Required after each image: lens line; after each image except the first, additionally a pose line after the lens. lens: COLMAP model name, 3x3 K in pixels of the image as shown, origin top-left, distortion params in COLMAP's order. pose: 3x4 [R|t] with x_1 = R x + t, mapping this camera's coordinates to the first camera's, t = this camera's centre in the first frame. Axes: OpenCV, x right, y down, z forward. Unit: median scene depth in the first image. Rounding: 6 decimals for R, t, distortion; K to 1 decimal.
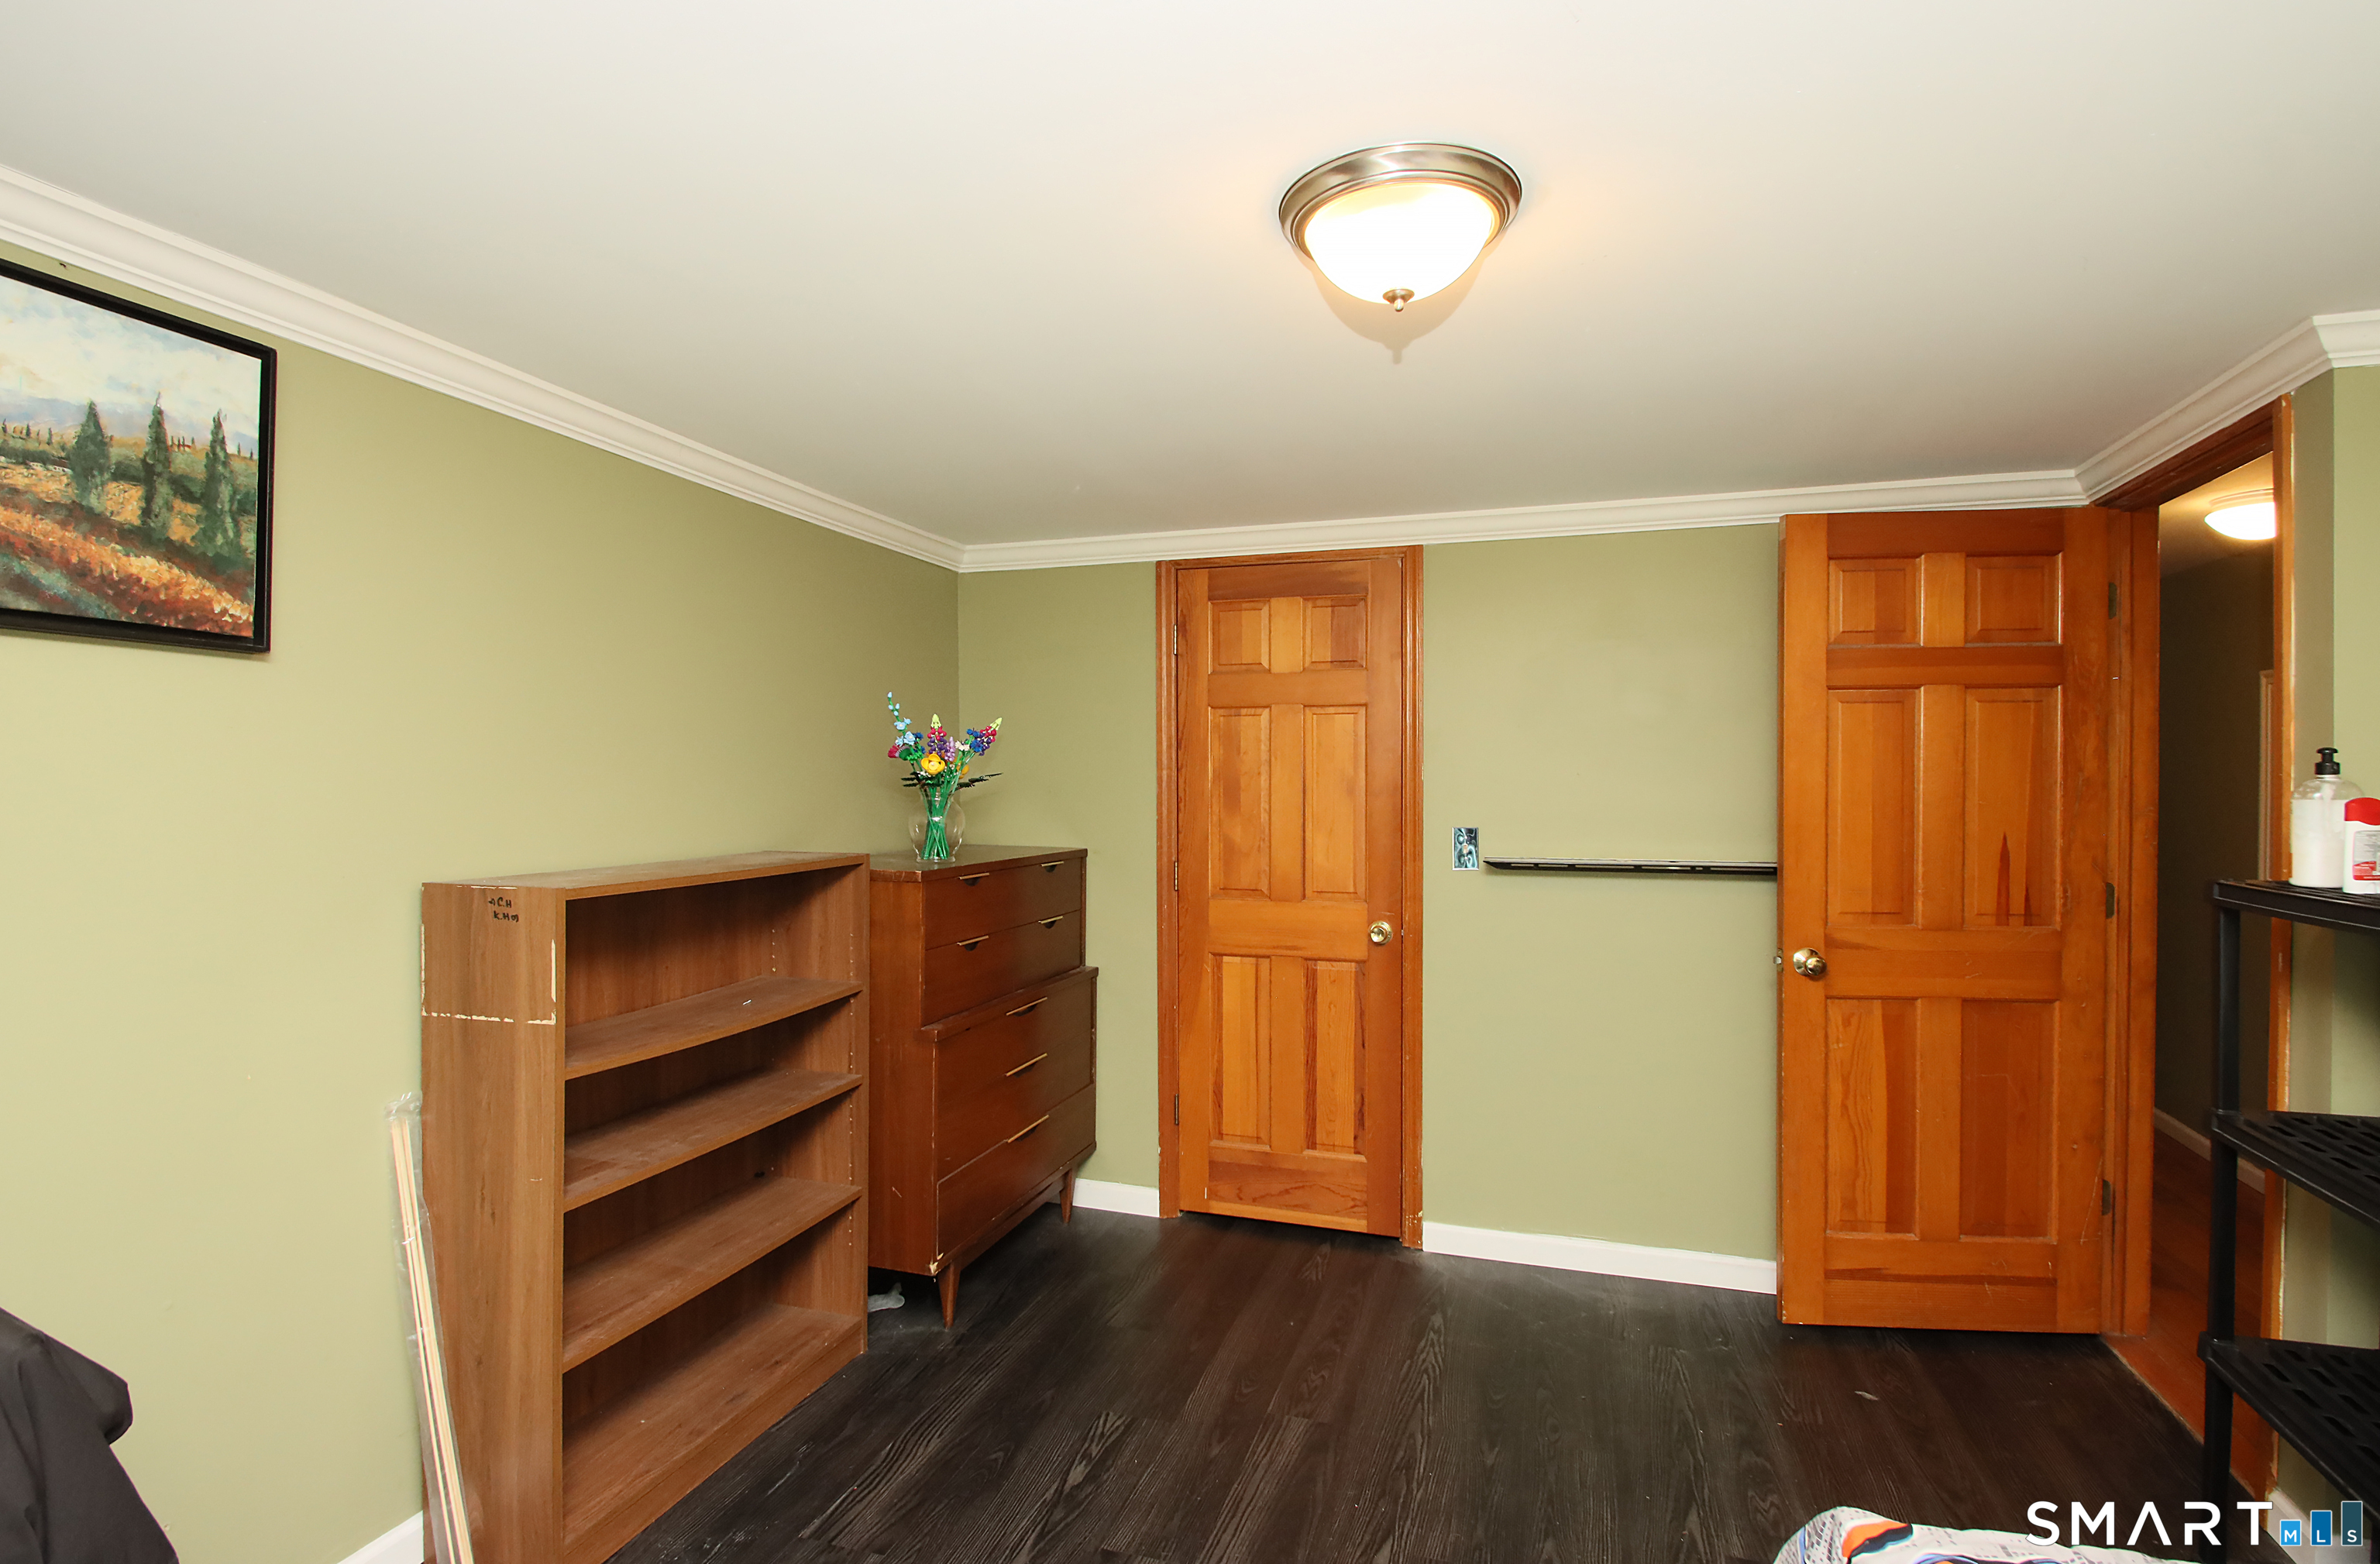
lens RADIAL K [[1232.8, 0, 1194.5], [0, 1232.8, 771.4], [0, 0, 1]] dist [-0.000204, -0.000270]
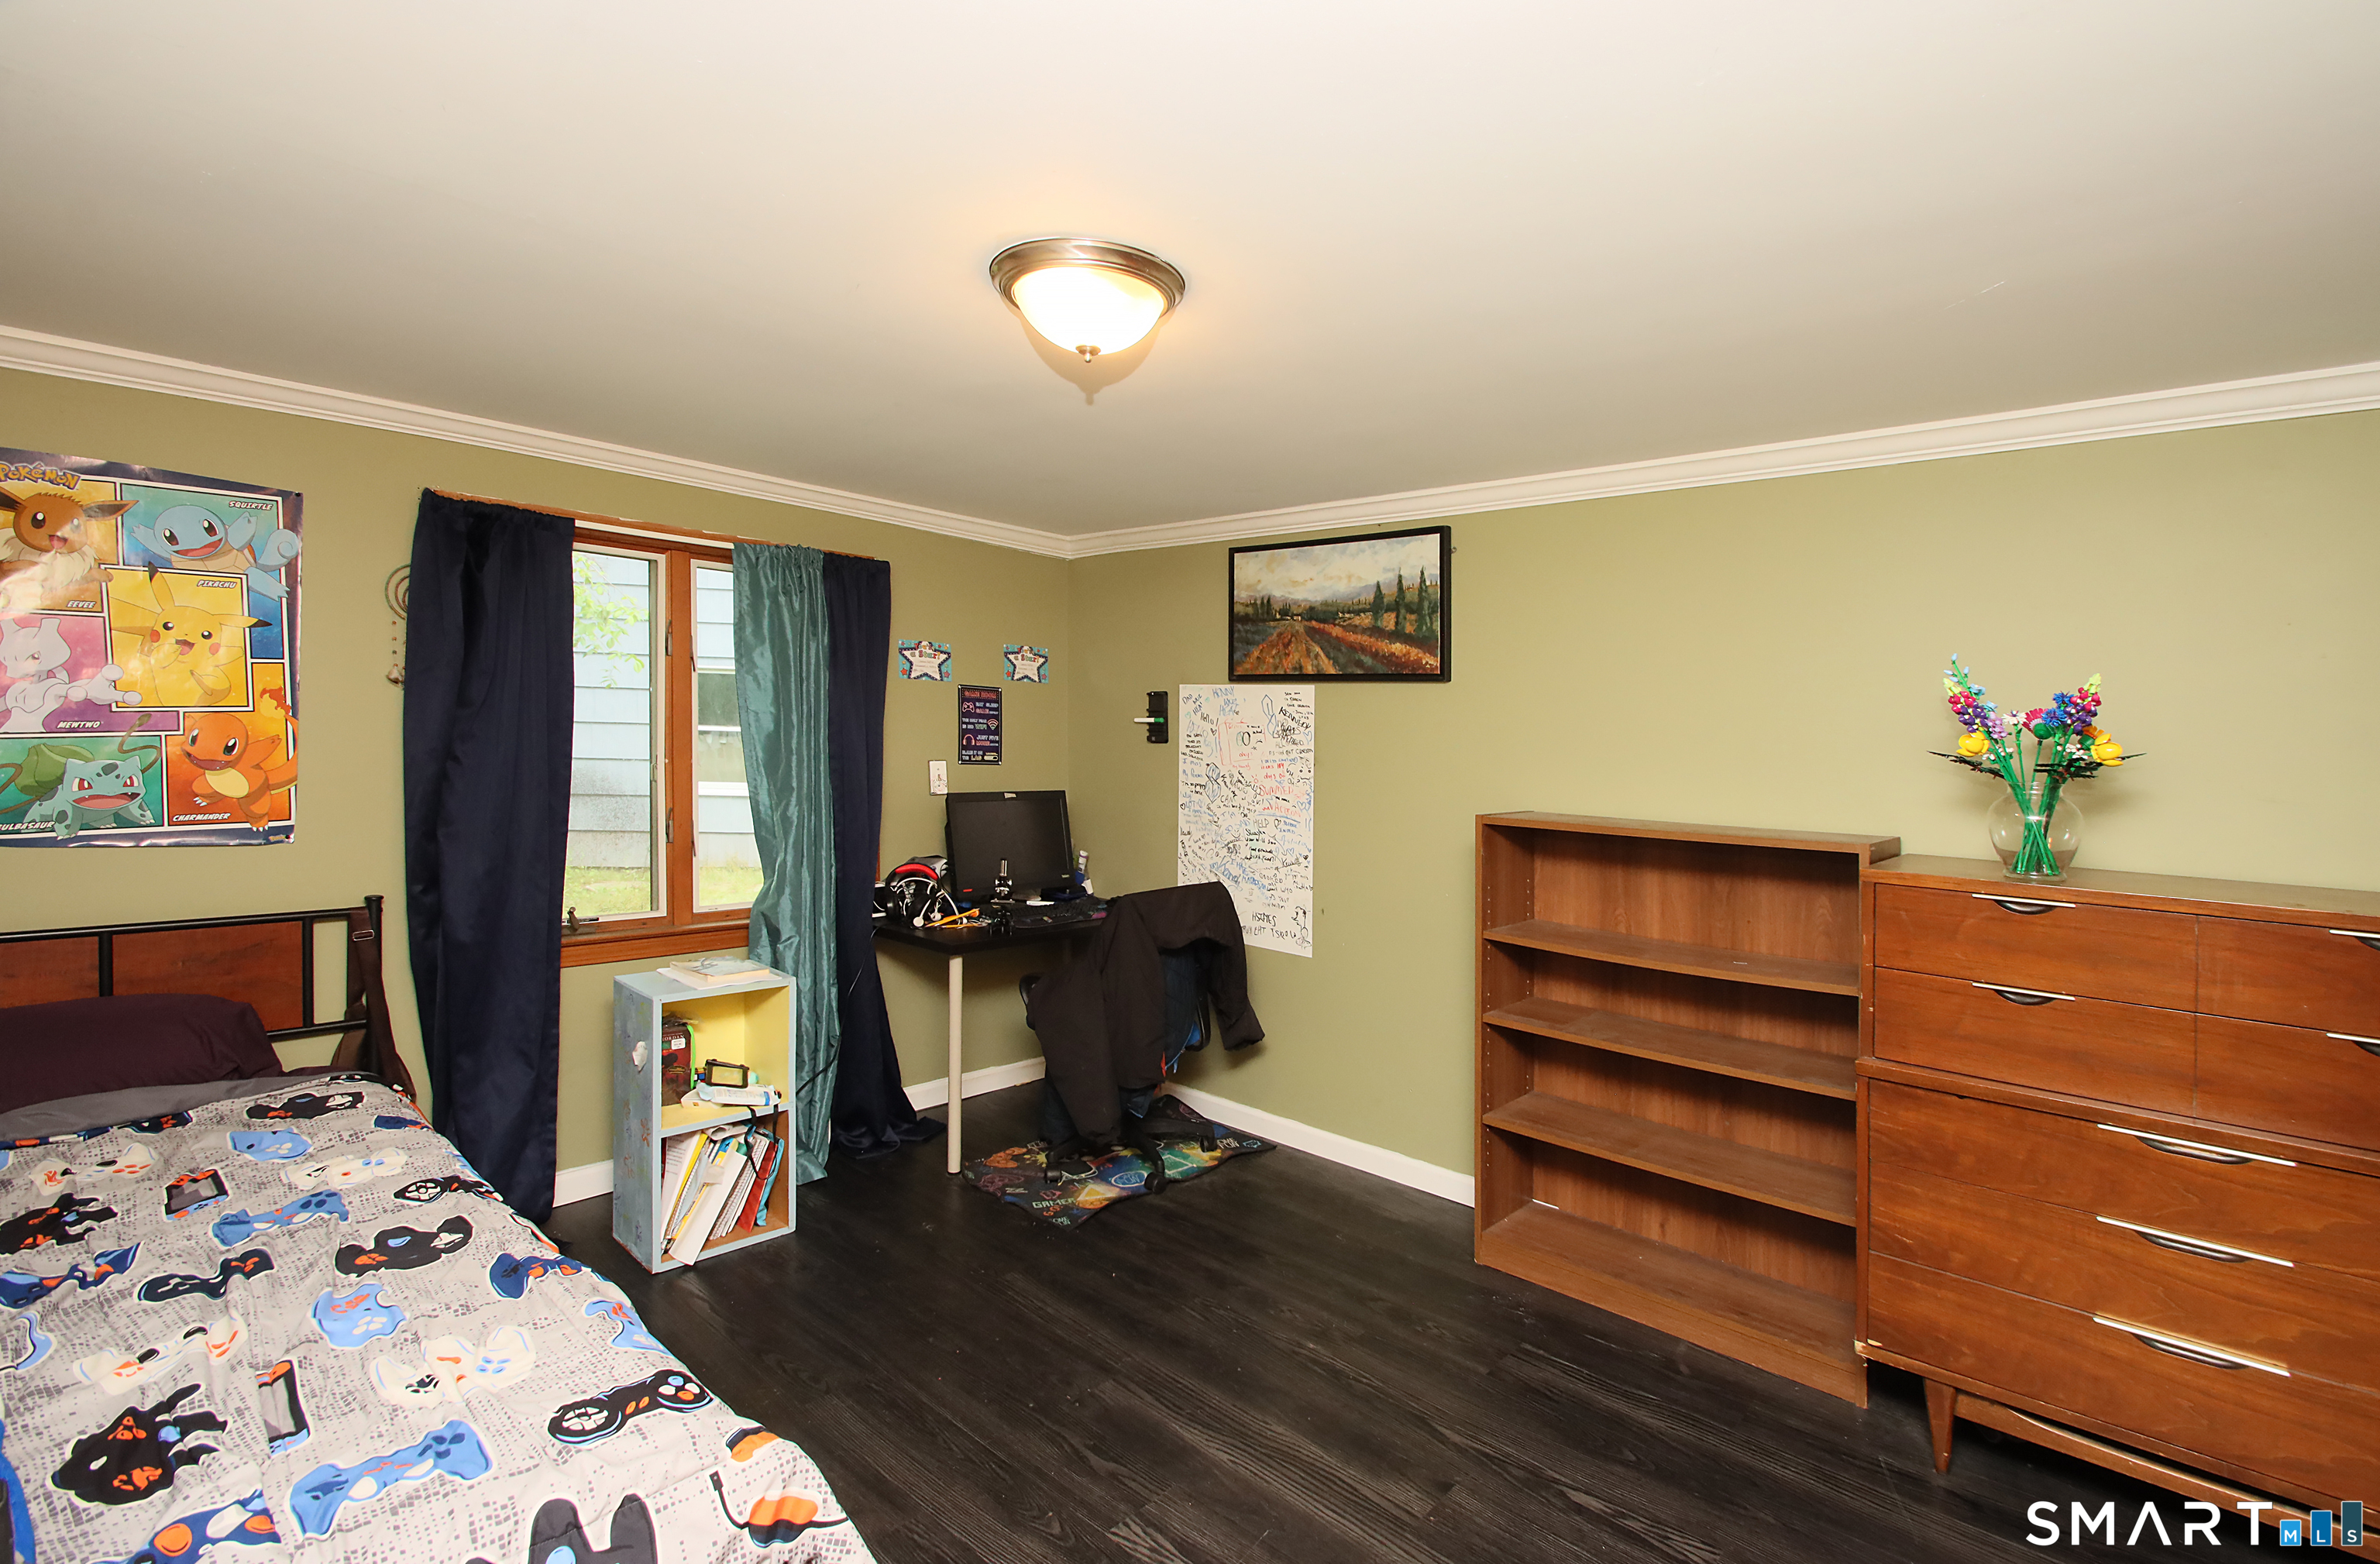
lens RADIAL K [[1114.0, 0, 1197.0], [0, 1114.0, 776.0], [0, 0, 1]] dist [-0.000274, -0.000495]
pose [[-0.436068, 0.040682, -0.898994, 1.086115], [-0.015610, 0.998485, 0.052756, -0.034395], [0.899779, 0.037038, -0.434772, 1.507348]]
